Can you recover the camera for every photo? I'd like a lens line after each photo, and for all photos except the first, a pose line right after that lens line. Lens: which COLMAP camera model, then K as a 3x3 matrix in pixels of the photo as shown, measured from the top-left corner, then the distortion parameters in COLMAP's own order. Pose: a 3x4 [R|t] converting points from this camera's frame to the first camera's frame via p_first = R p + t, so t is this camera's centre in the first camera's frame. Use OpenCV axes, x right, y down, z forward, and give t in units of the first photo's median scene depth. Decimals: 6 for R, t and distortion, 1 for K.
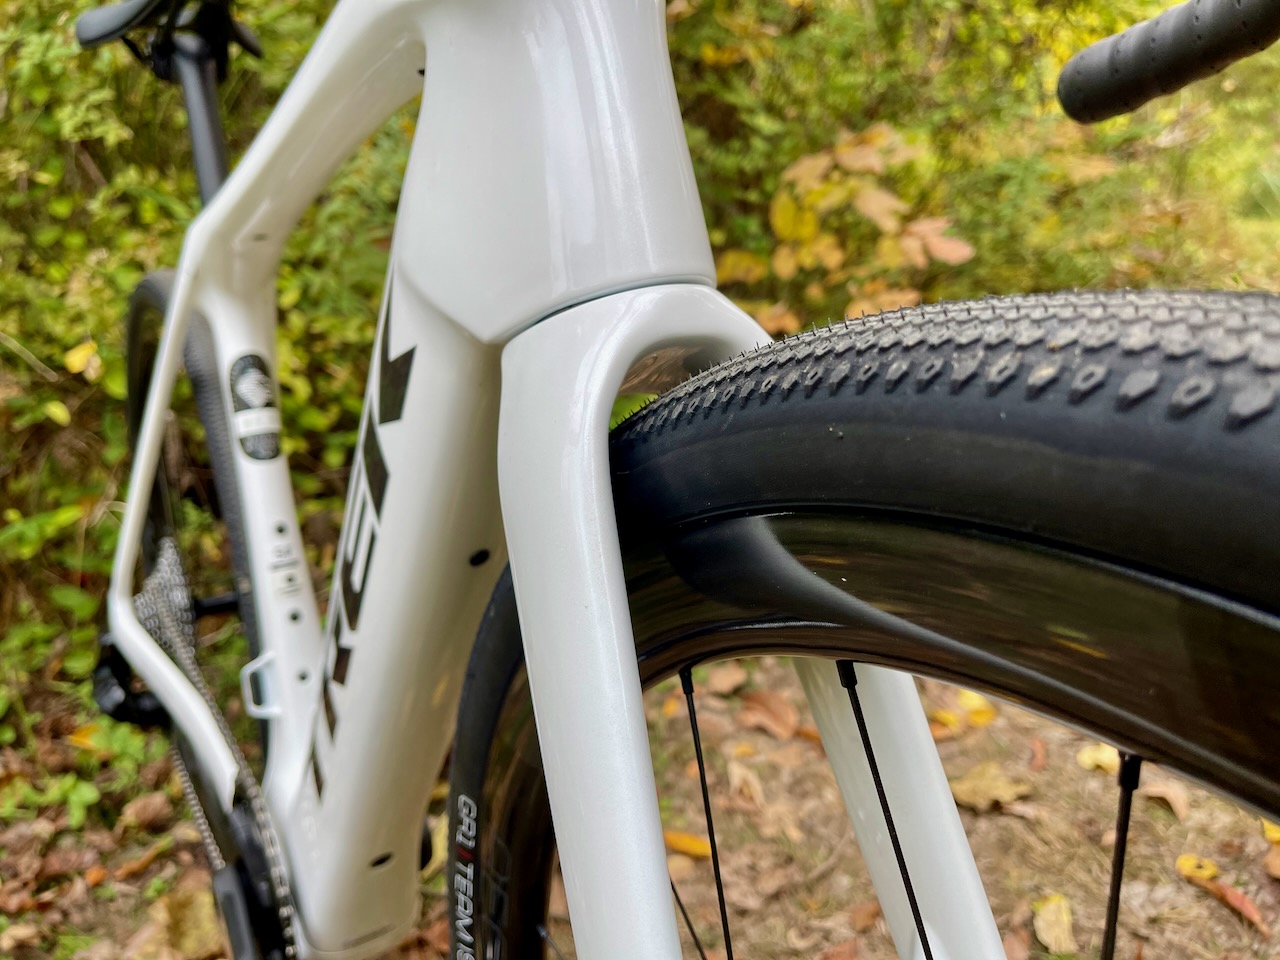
lens RADIAL K [[962.9, 0, 643.0], [0, 962.9, 483.4], [0, 0, 1]] dist [0.065885, -0.119844]
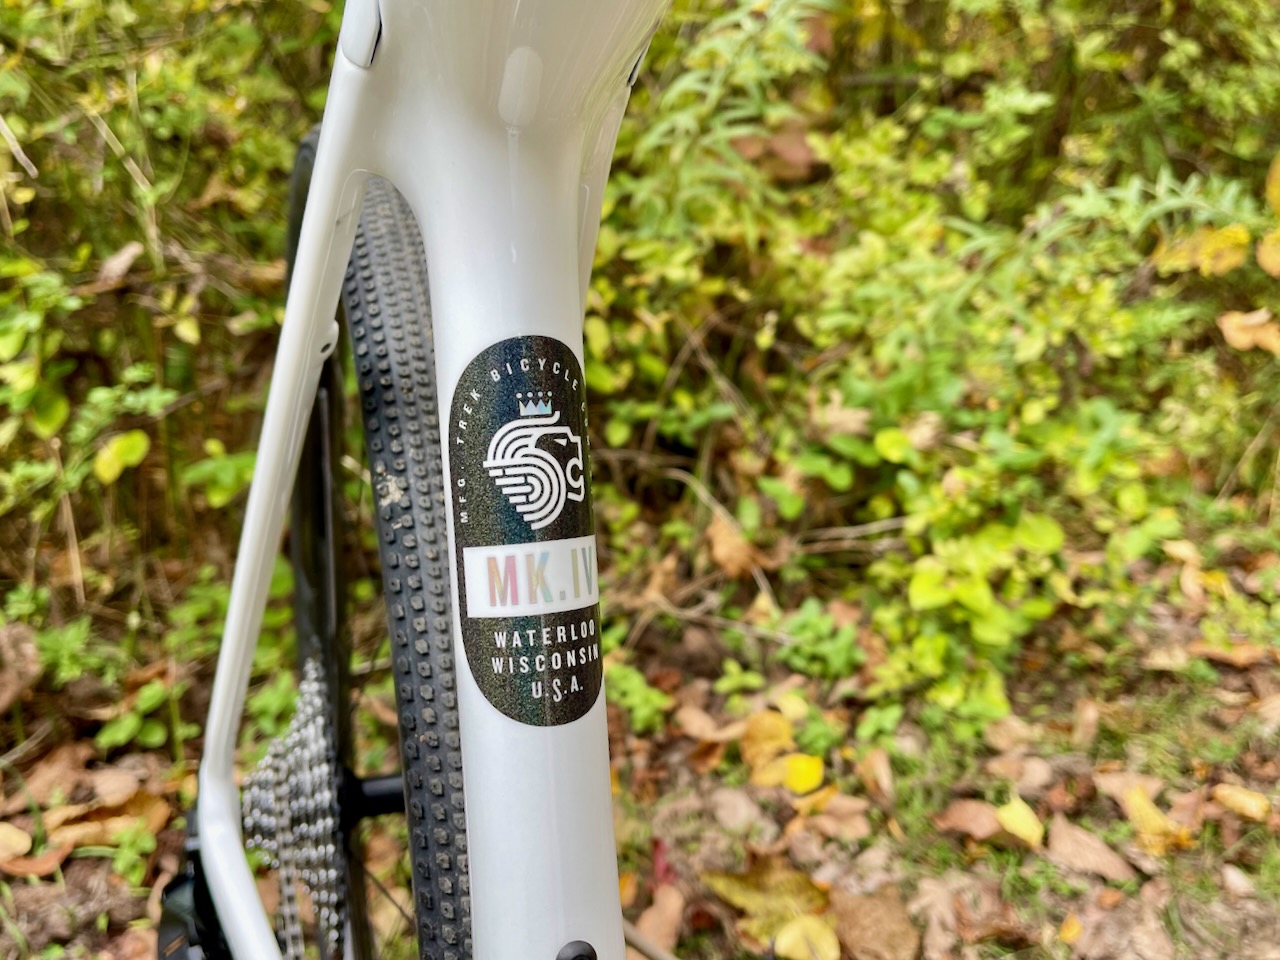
lens RADIAL K [[962.9, 0, 643.0], [0, 962.9, 483.4], [0, 0, 1]] dist [0.065885, -0.119844]
pose [[0.951167, 0.194876, -0.239383, -0.123662], [-0.181695, 0.980400, 0.076172, -0.049597], [0.249535, -0.028957, 0.967933, 0.301107]]
